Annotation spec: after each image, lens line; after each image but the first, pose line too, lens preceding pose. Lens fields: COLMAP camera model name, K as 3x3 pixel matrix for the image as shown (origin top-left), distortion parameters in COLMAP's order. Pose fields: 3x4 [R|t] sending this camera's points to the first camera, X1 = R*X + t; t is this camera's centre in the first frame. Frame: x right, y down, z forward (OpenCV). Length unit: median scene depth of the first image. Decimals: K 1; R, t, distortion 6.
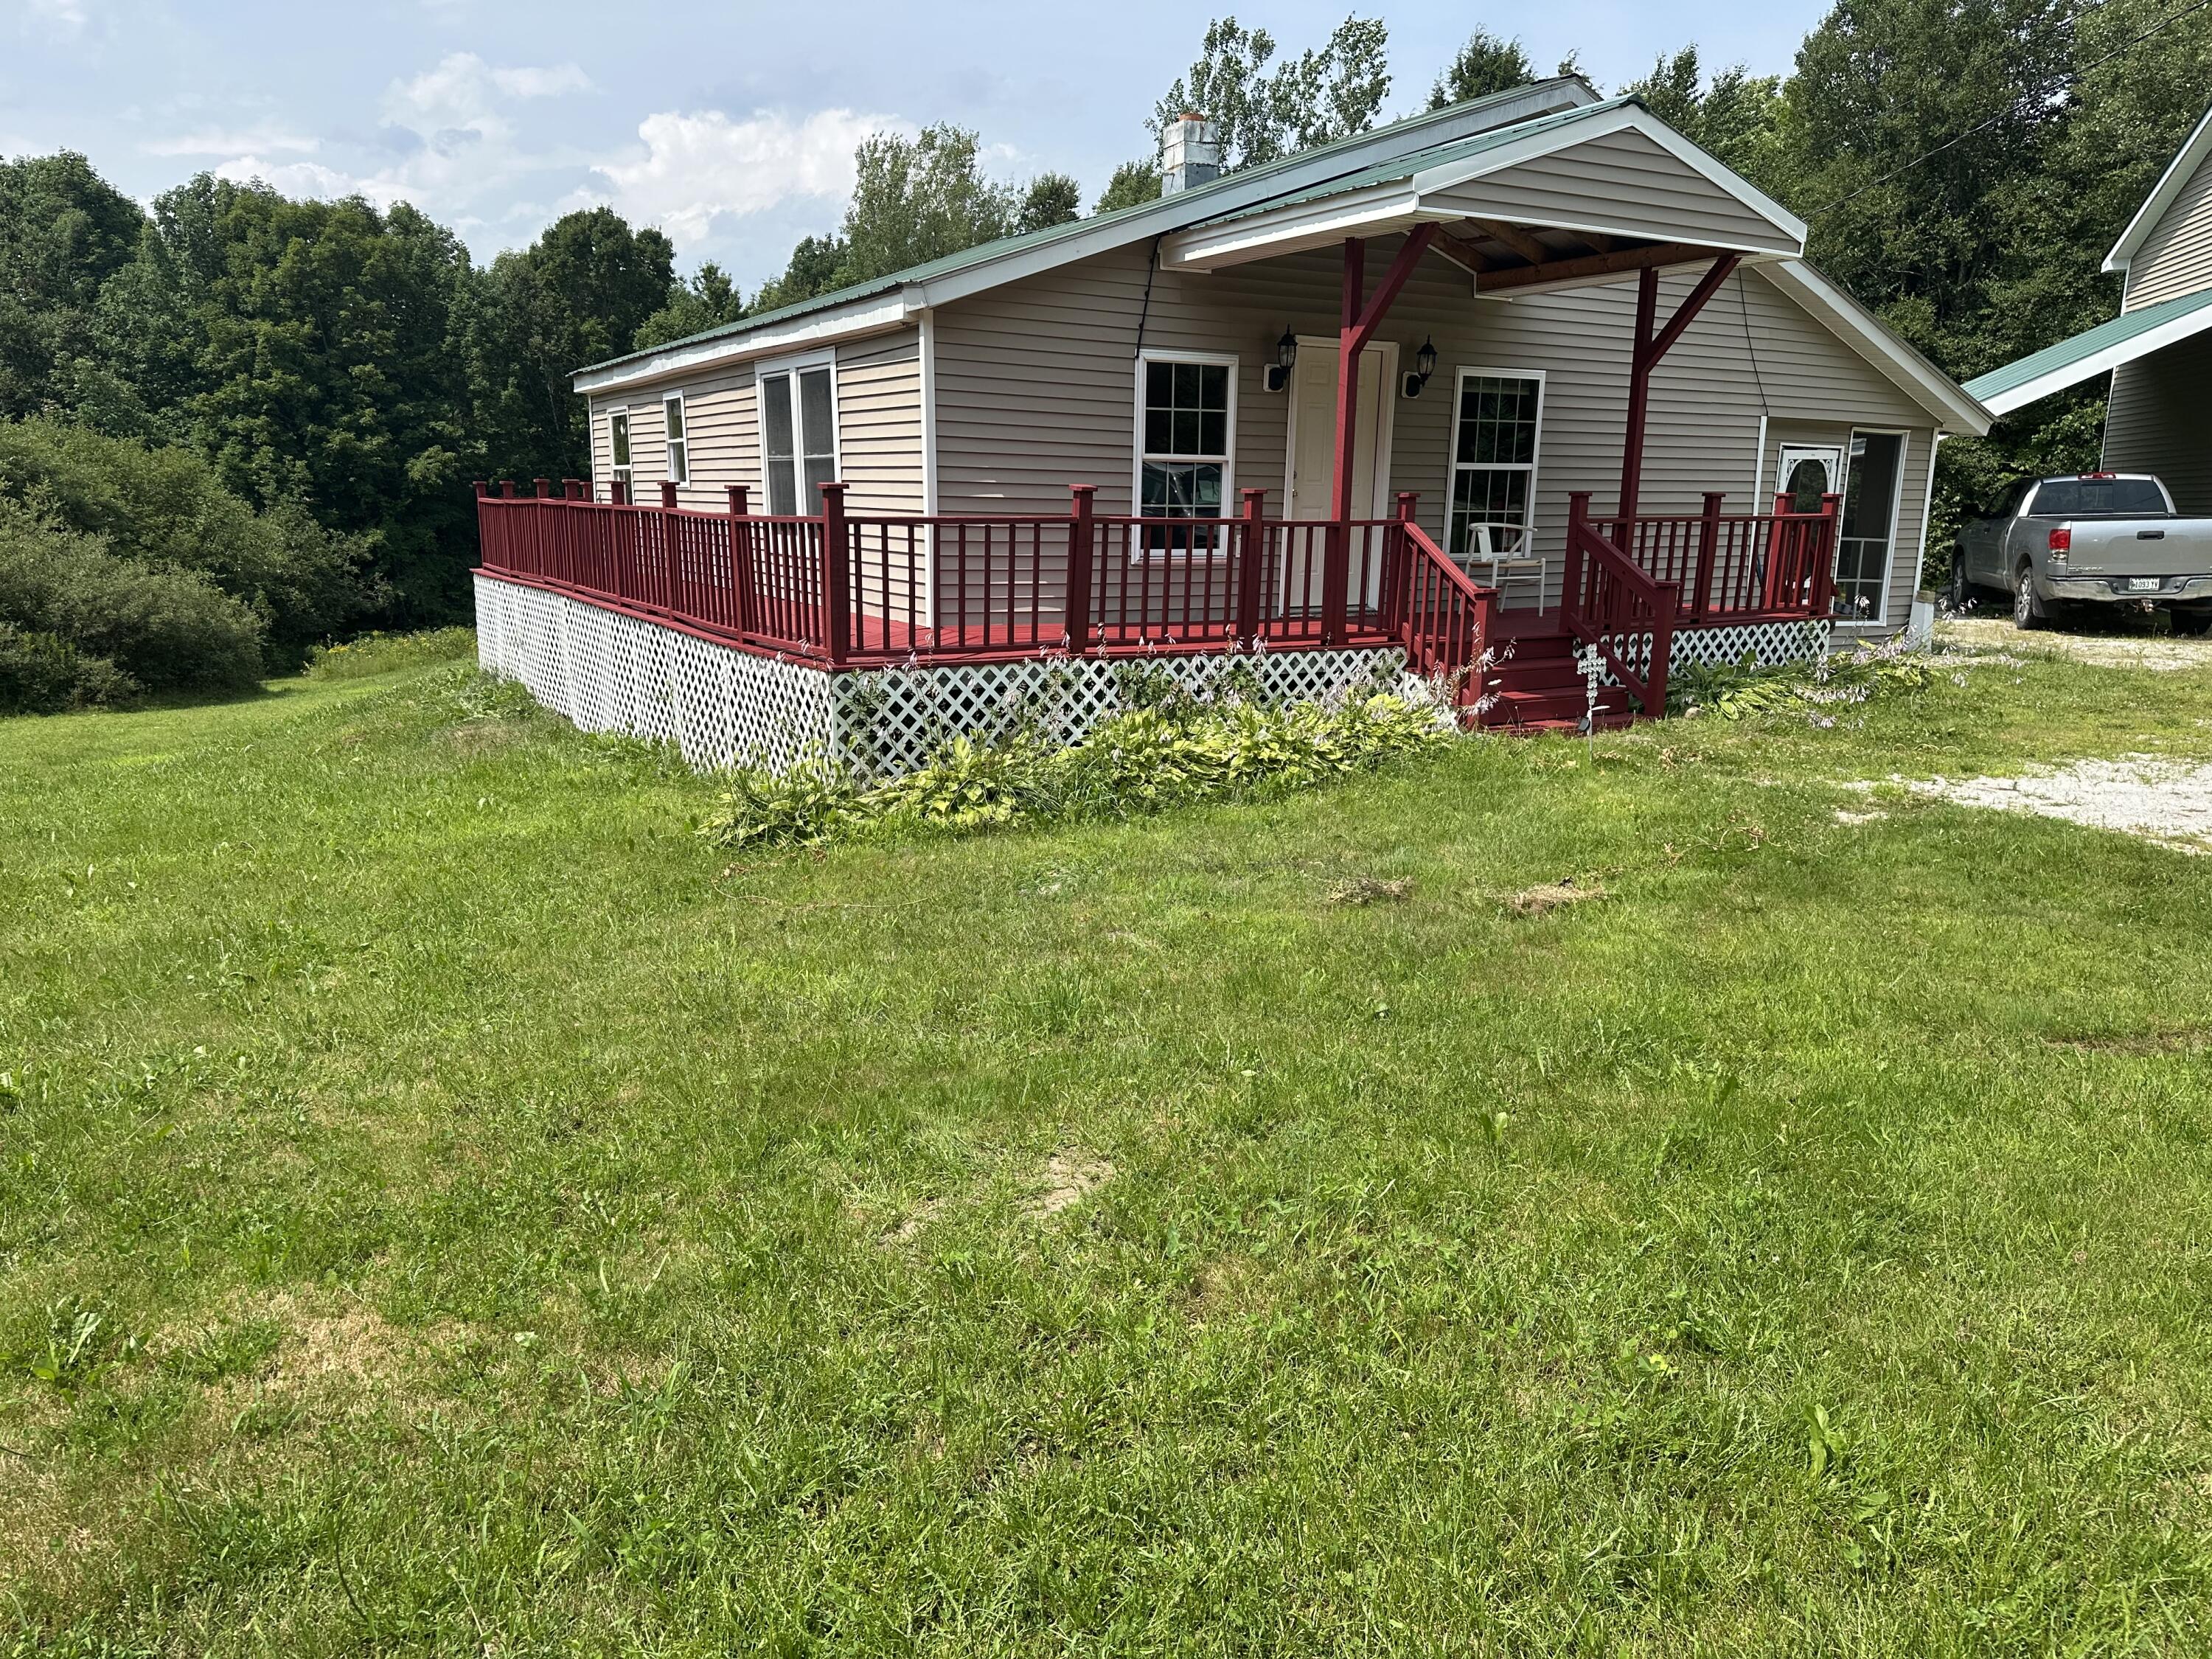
lens RADIAL K [[1537.8, 0, 1097.7], [0, 1537.8, 837.4], [0, 0, 1]] dist [0.067580, -0.077524]
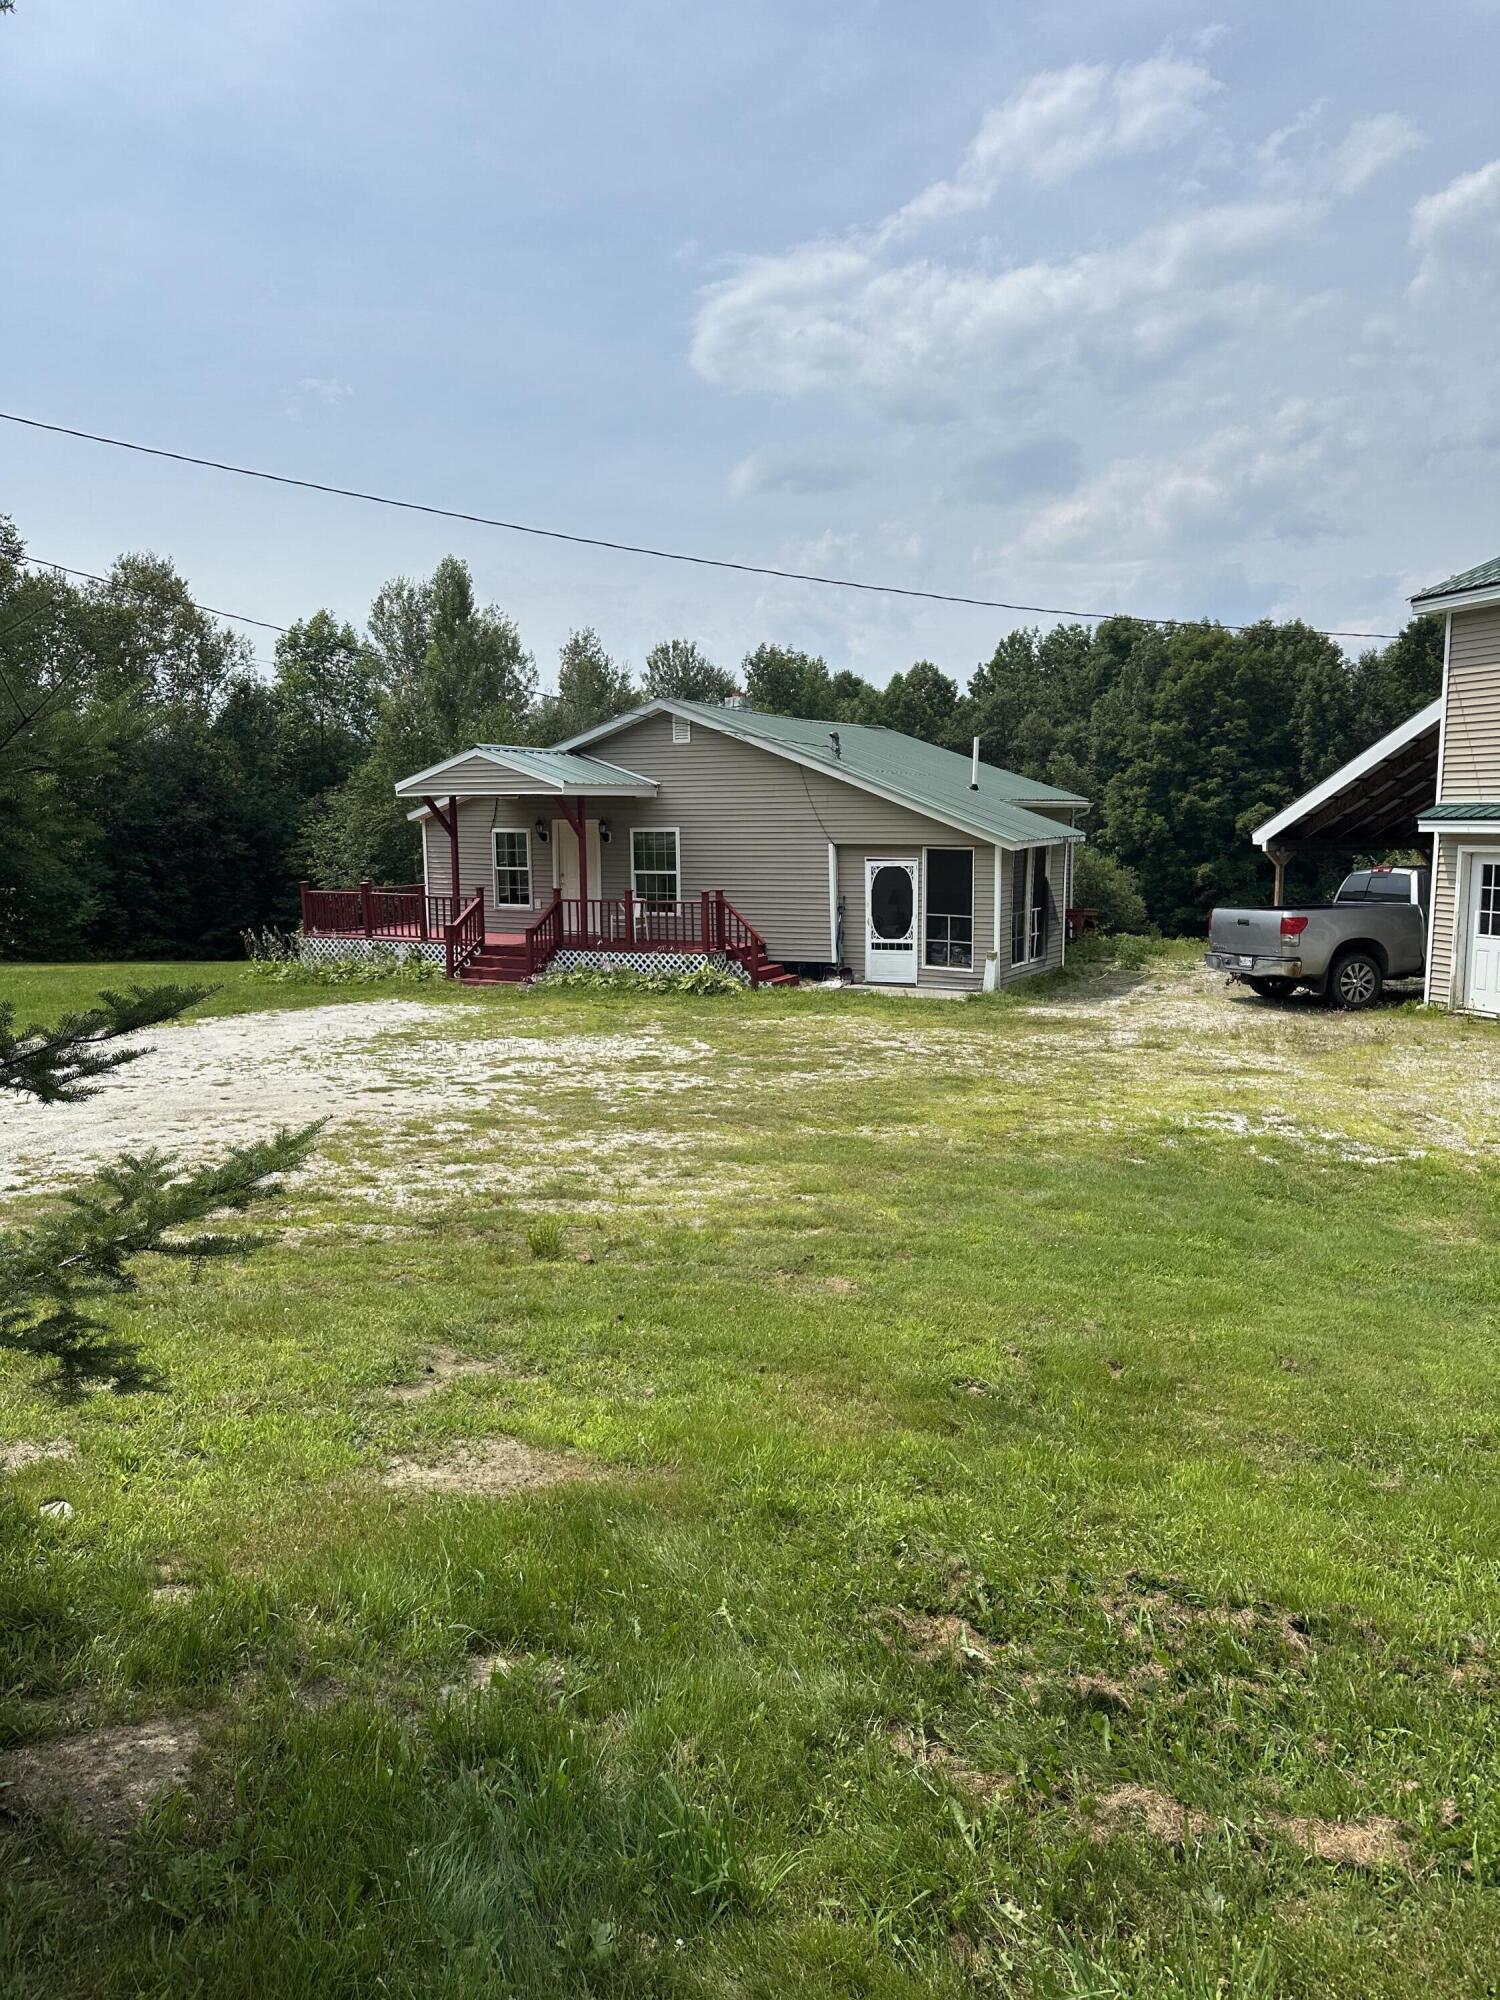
lens RADIAL K [[1390.4, 0, 756.0], [0, 1390.4, 994.0], [0, 0, 1]] dist [0.067580, -0.077524]
pose [[0.531746, 0.093383, -0.841740, 0.381375], [-0.170510, 0.985355, 0.001601, -0.020721], [0.829562, 0.142673, 0.539881, 0.025397]]
